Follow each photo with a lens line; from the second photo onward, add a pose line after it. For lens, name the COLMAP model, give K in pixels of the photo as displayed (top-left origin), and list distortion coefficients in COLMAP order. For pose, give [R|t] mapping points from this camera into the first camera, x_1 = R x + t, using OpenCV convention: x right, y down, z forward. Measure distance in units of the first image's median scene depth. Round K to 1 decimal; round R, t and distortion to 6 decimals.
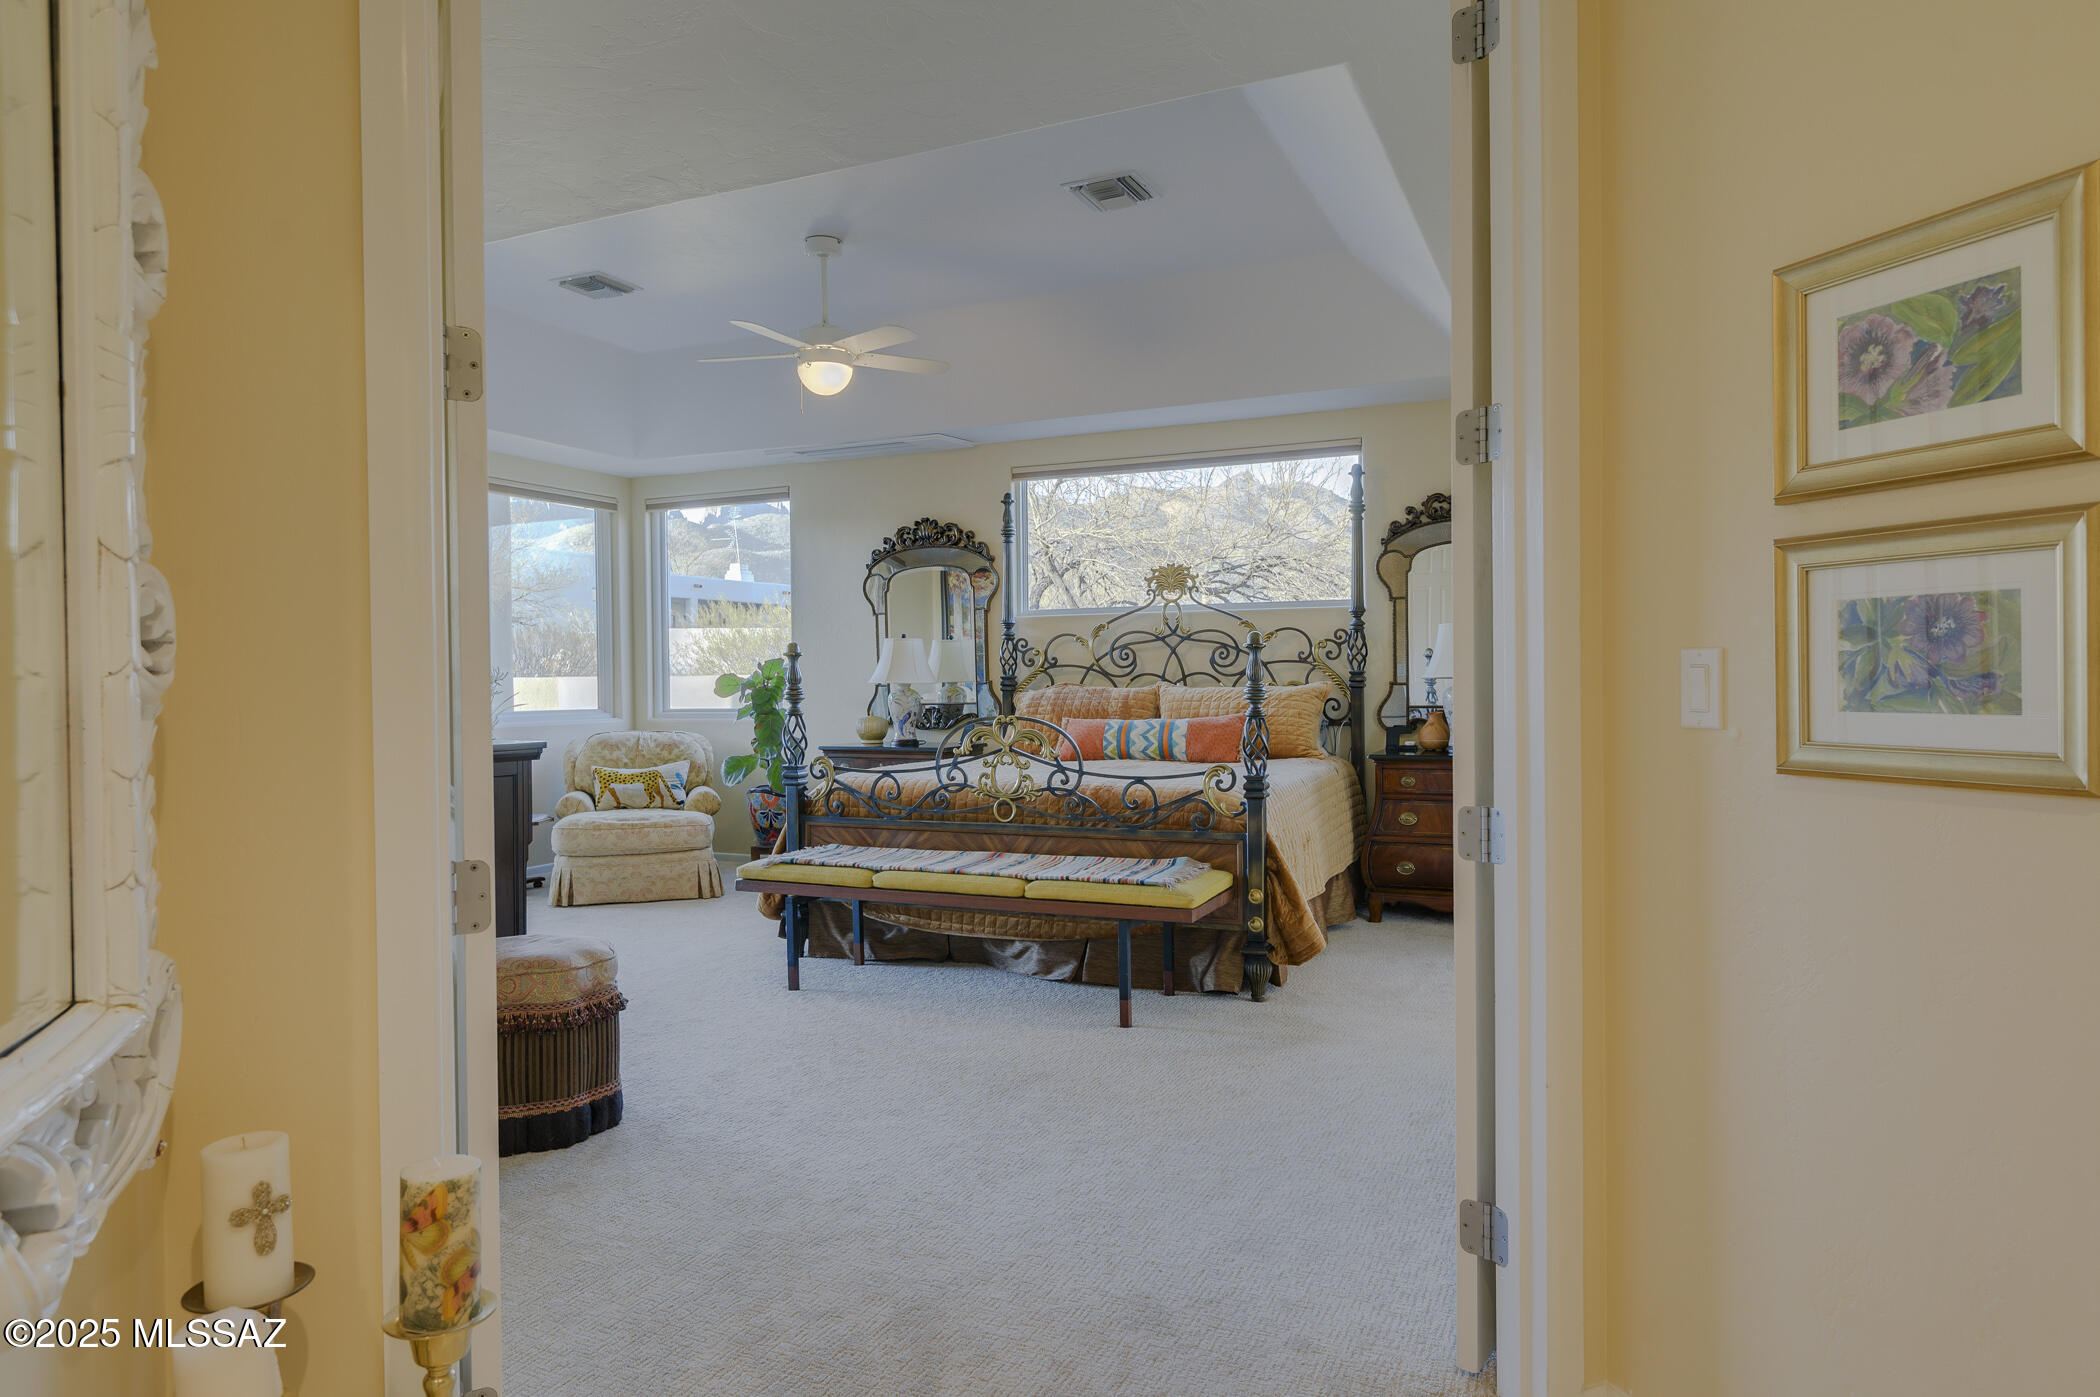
lens RADIAL K [[1307.3, 0, 1055.7], [0, 1307.3, 692.3], [0, 0, 1]] dist [-0.020865, -0.004265]
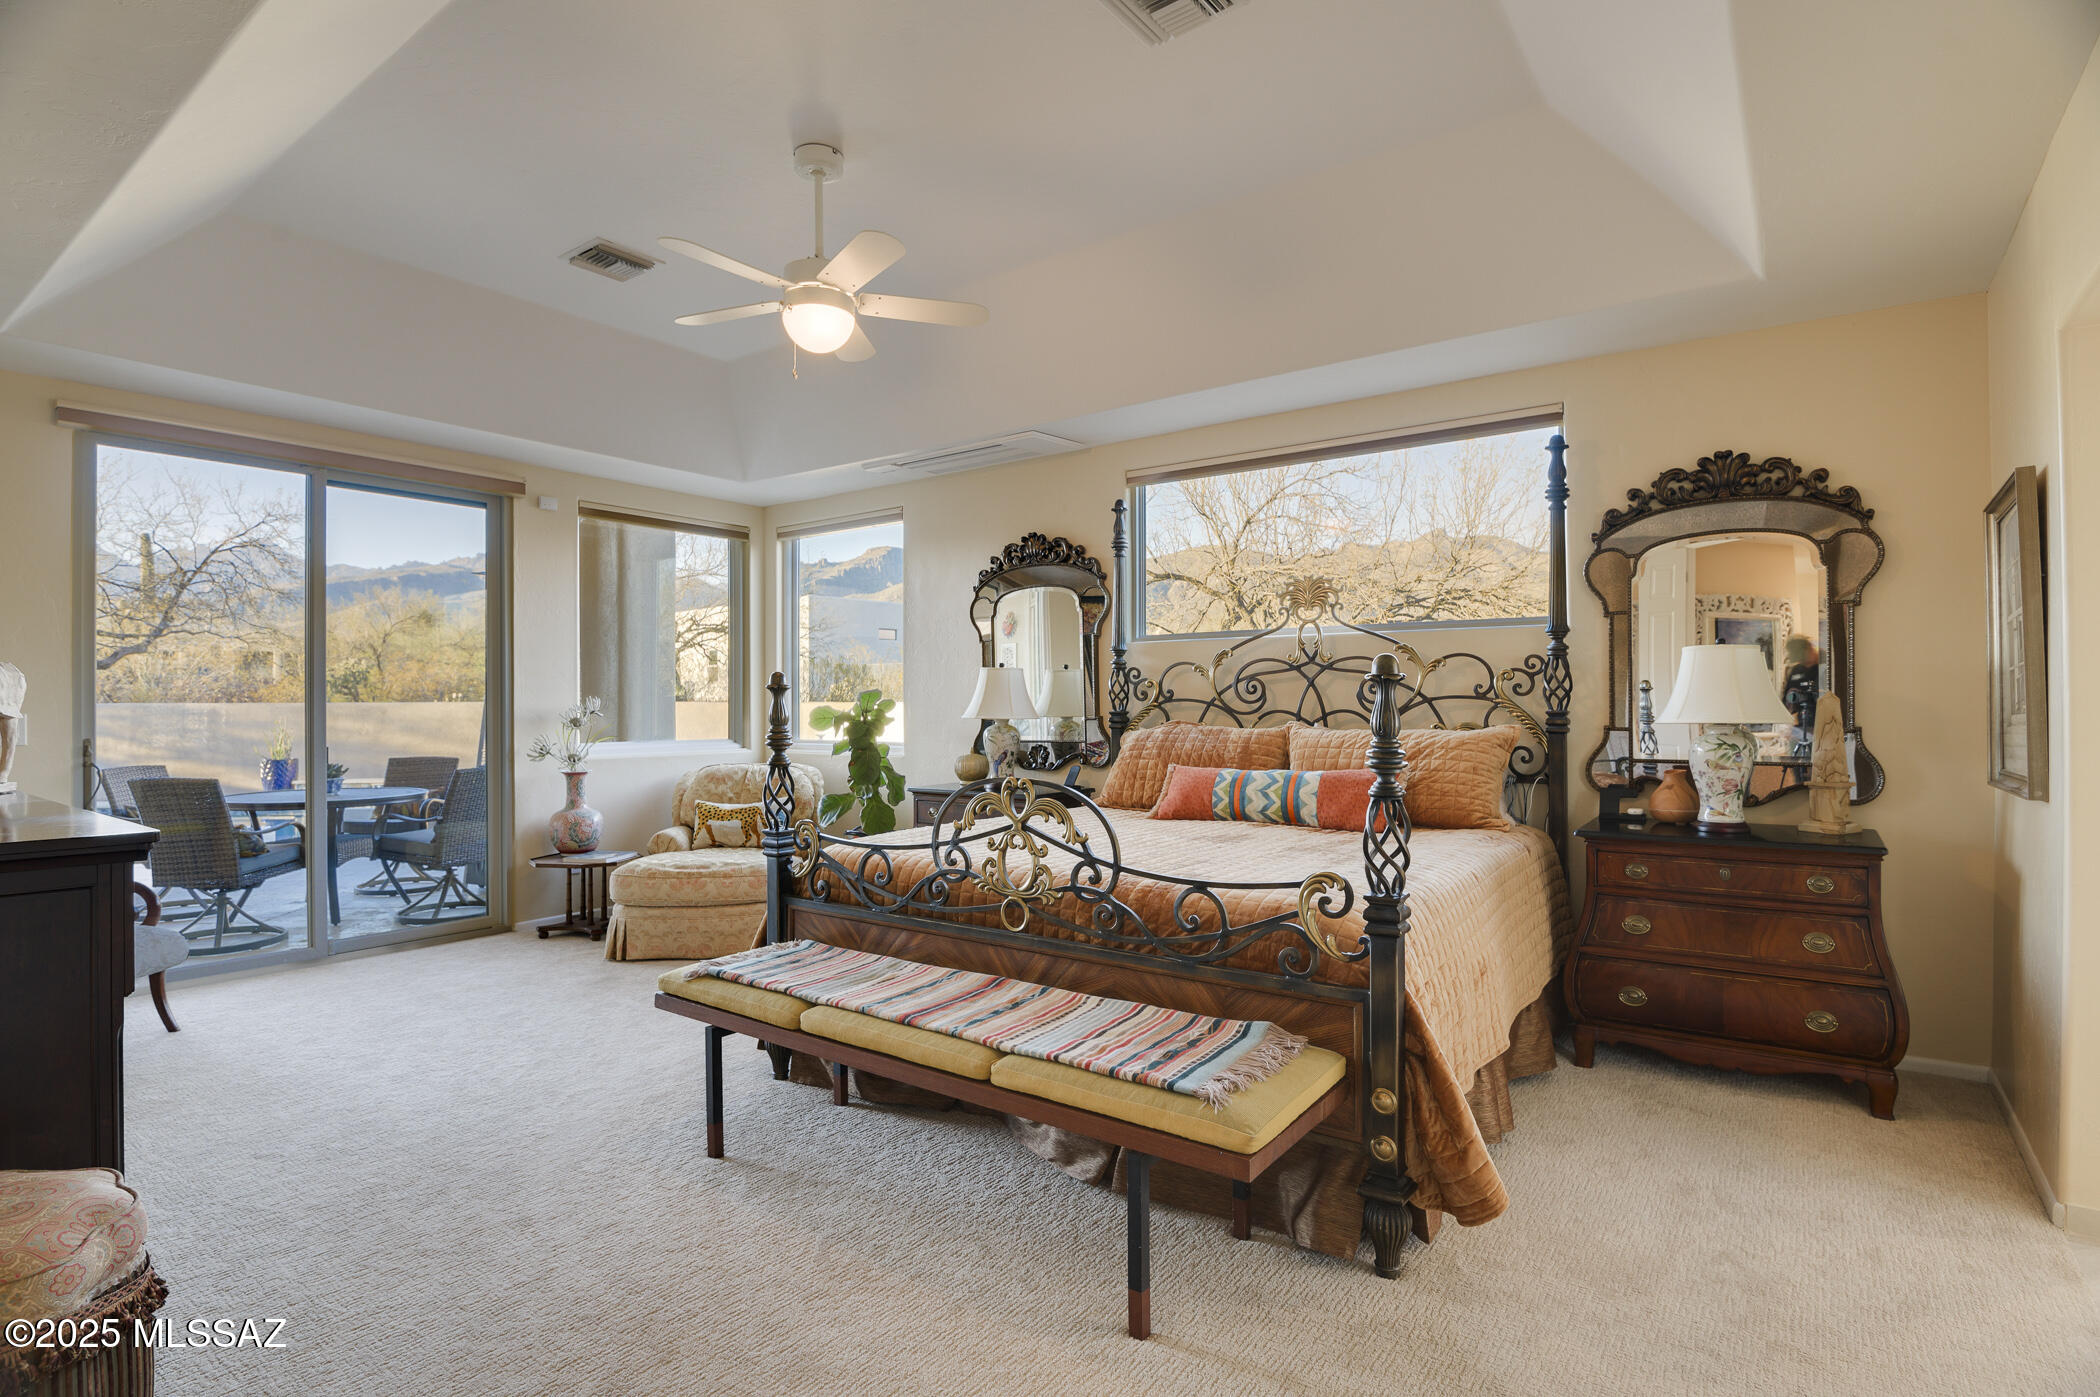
lens RADIAL K [[1064.1, 0, 1034.1], [0, 1064.1, 697.1], [0, 0, 1]] dist [-0.016956, -0.005757]
pose [[0.975948, 0.005681, -0.217929, 0.071464], [-0.008872, 0.999867, -0.013668, -0.013271], [0.217822, 0.015273, 0.975869, 0.345917]]
